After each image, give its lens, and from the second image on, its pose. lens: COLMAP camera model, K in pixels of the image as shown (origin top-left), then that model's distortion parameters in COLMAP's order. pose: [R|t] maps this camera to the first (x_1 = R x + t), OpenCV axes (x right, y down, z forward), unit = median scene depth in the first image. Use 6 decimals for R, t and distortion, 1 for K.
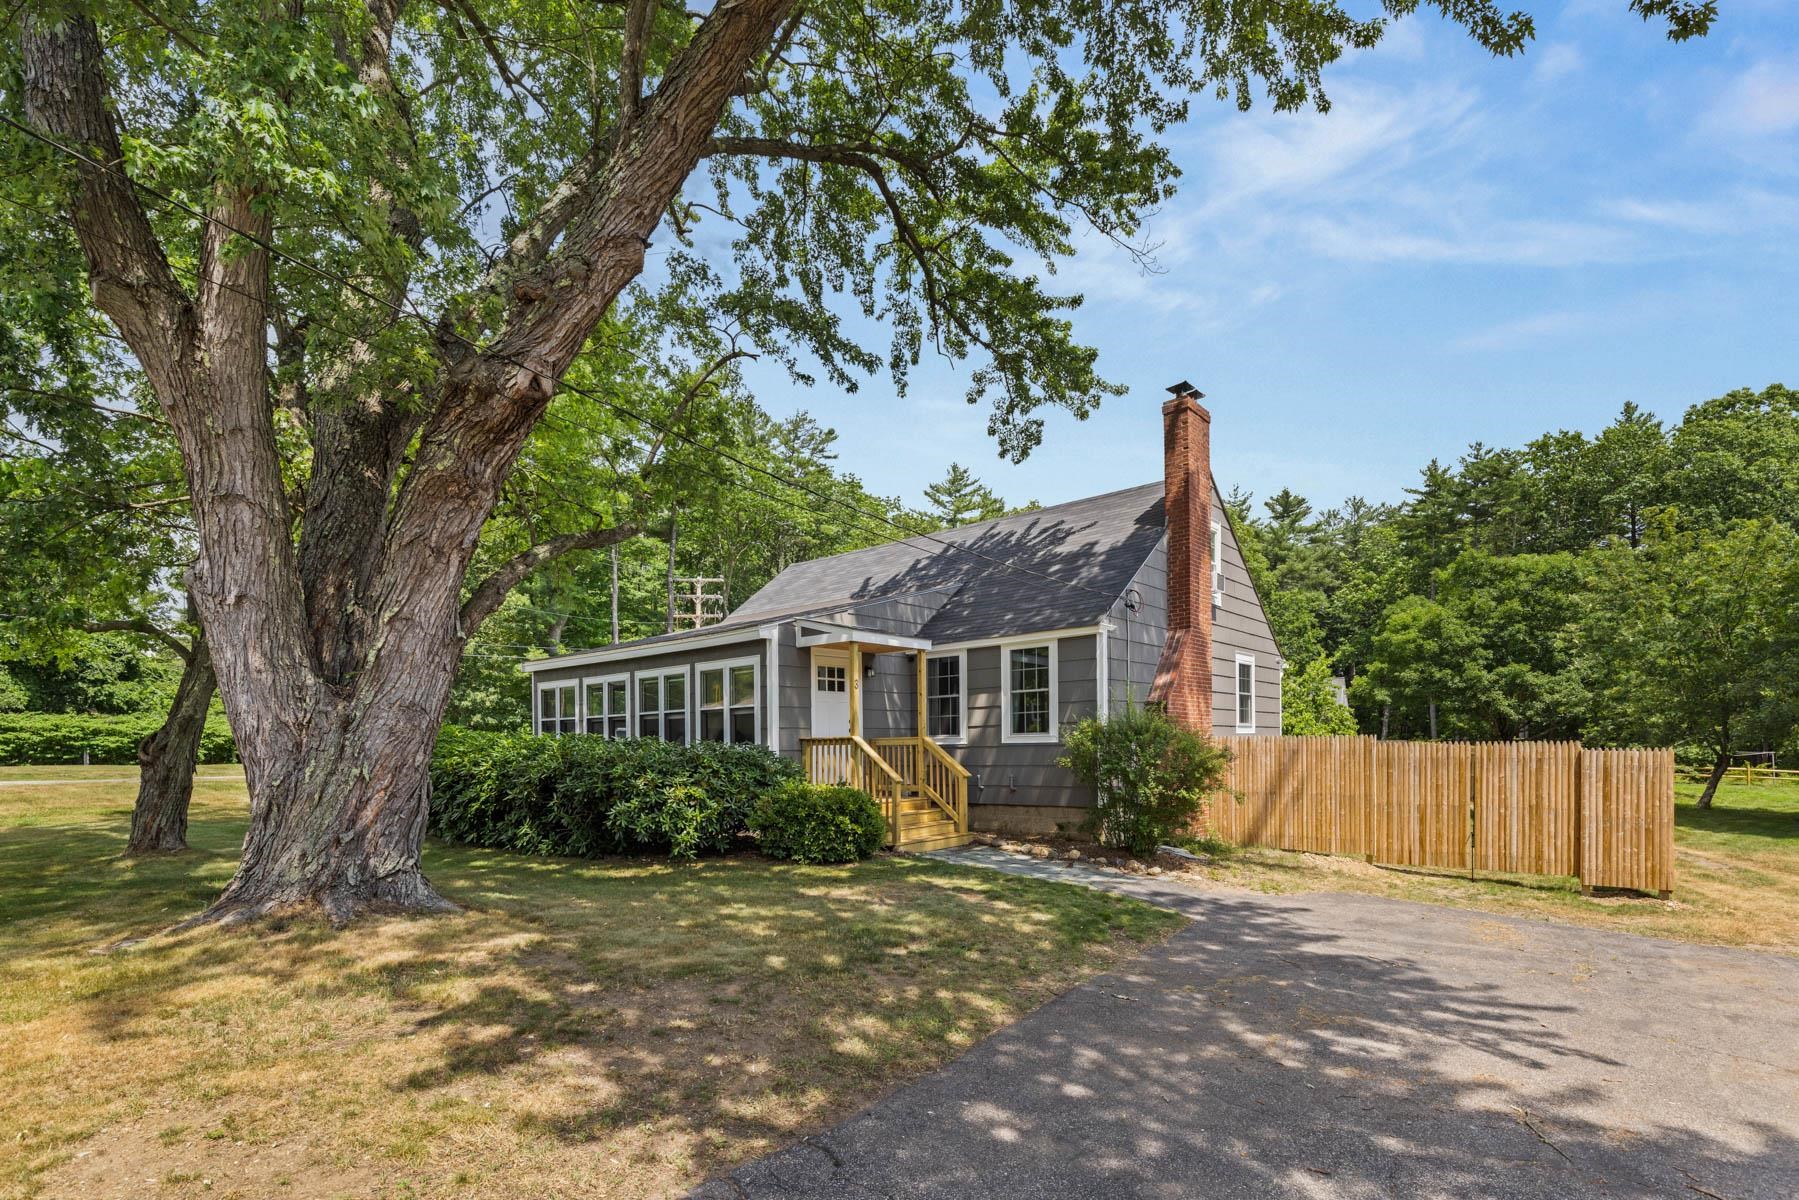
lens RADIAL K [[896.1, 0, 889.7], [0, 896.1, 841.4], [0, 0, 1]] dist [-0.002570, -0.002371]
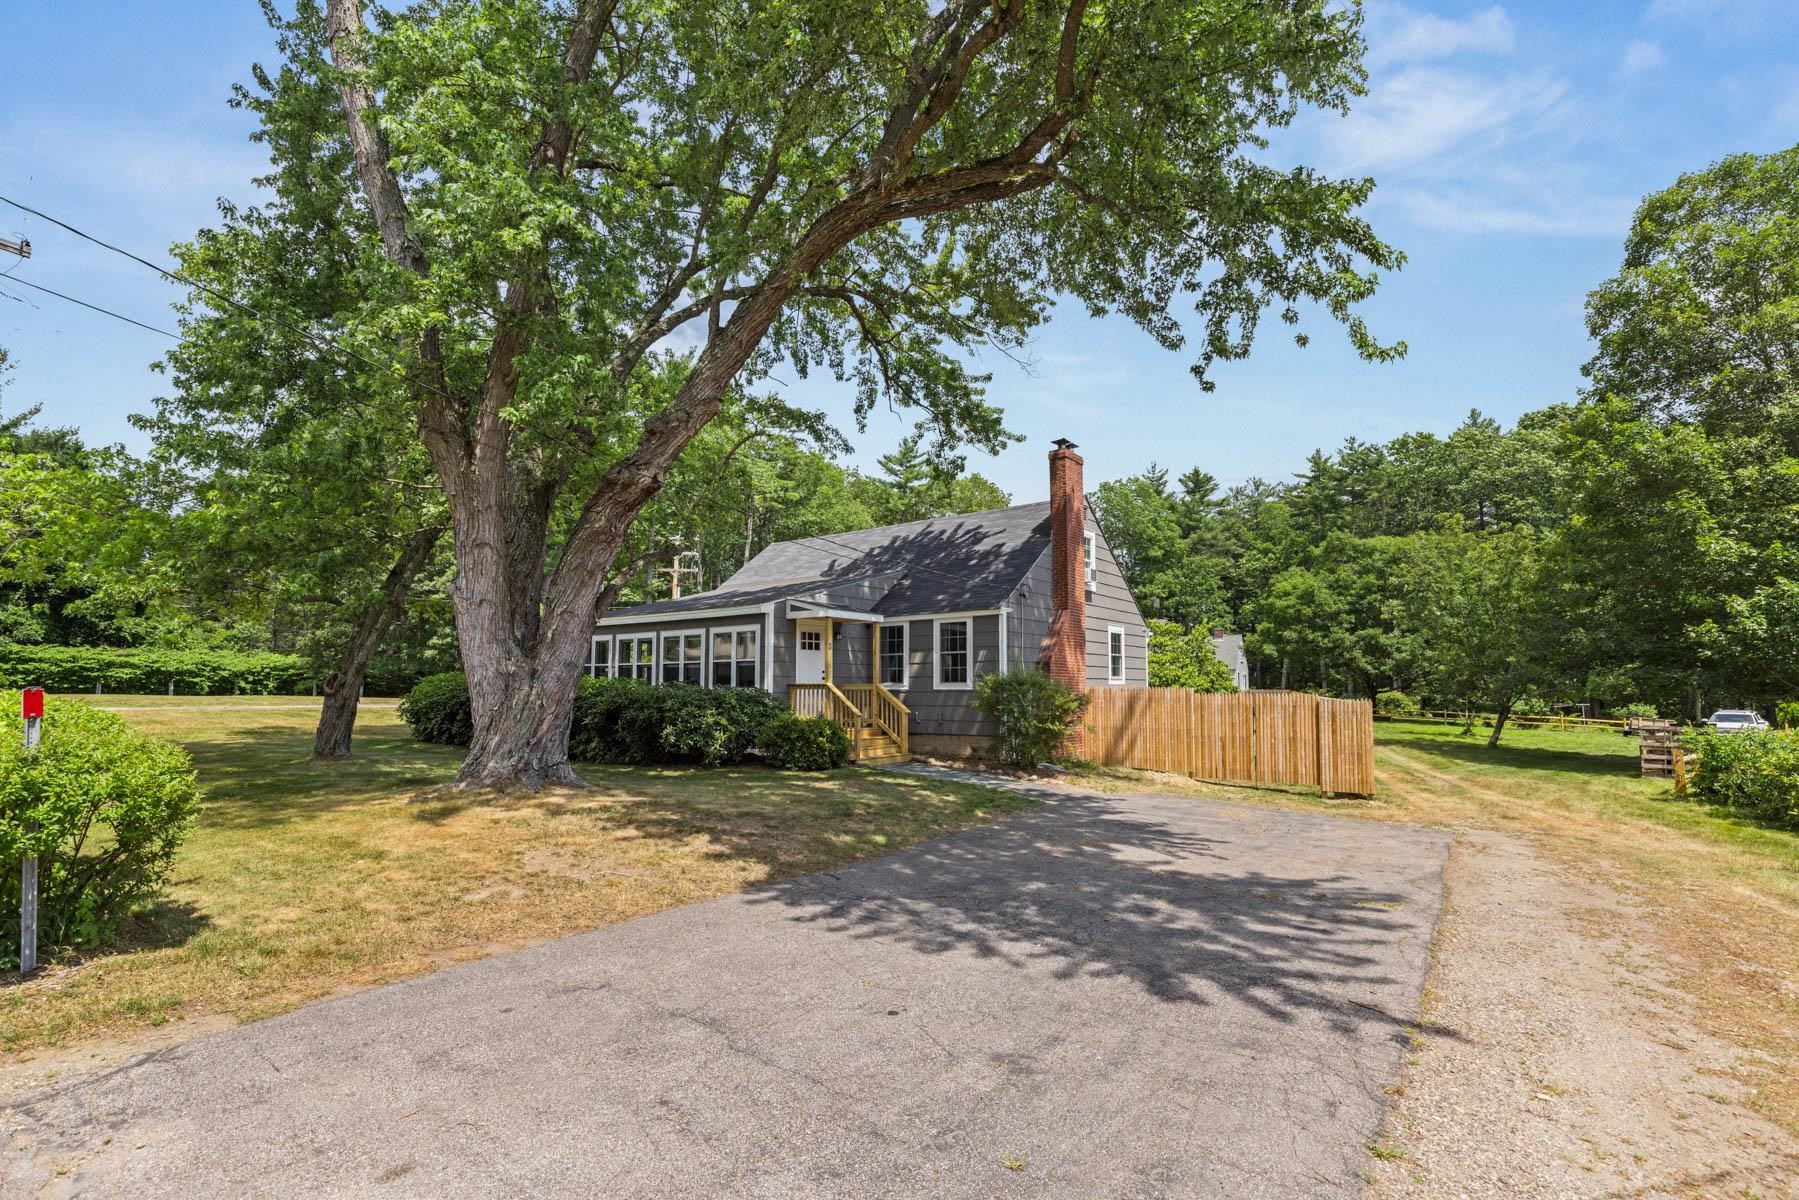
lens RADIAL K [[881.4, 0, 907.4], [0, 881.4, 709.0], [0, 0, 1]] dist [-0.000236, 0.000274]
pose [[0.997086, 0.013629, 0.075061, -0.015646], [-0.007448, 0.996603, -0.082017, 0.031188], [-0.075924, 0.081219, 0.993800, -0.331745]]
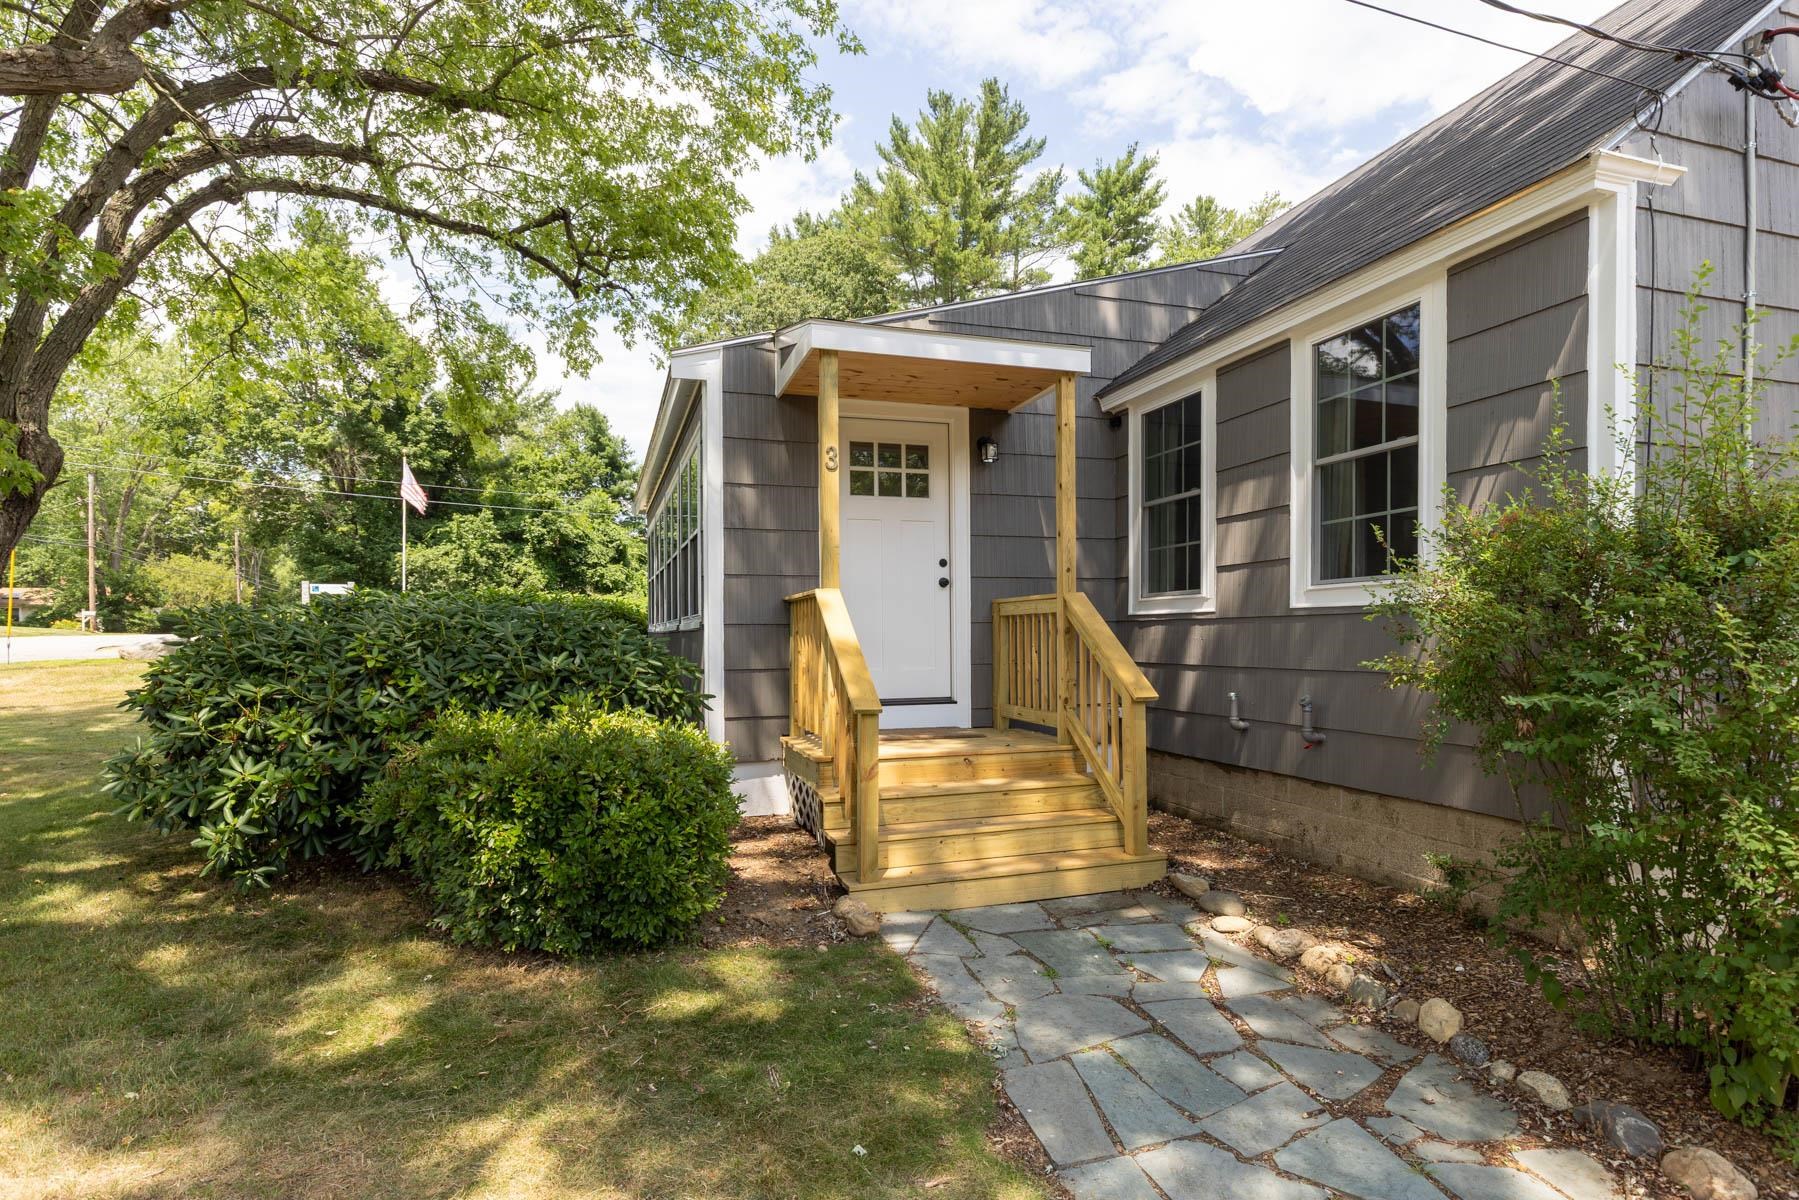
lens RADIAL K [[925.2, 0, 890.0], [0, 925.2, 671.0], [0, 0, 1]] dist [-0.003866, -0.000639]
pose [[0.854925, 0.032227, -0.517749, 0.174370], [-0.061959, 0.997267, -0.040233, -0.056987], [0.515038, 0.066475, 0.854586, 0.576170]]
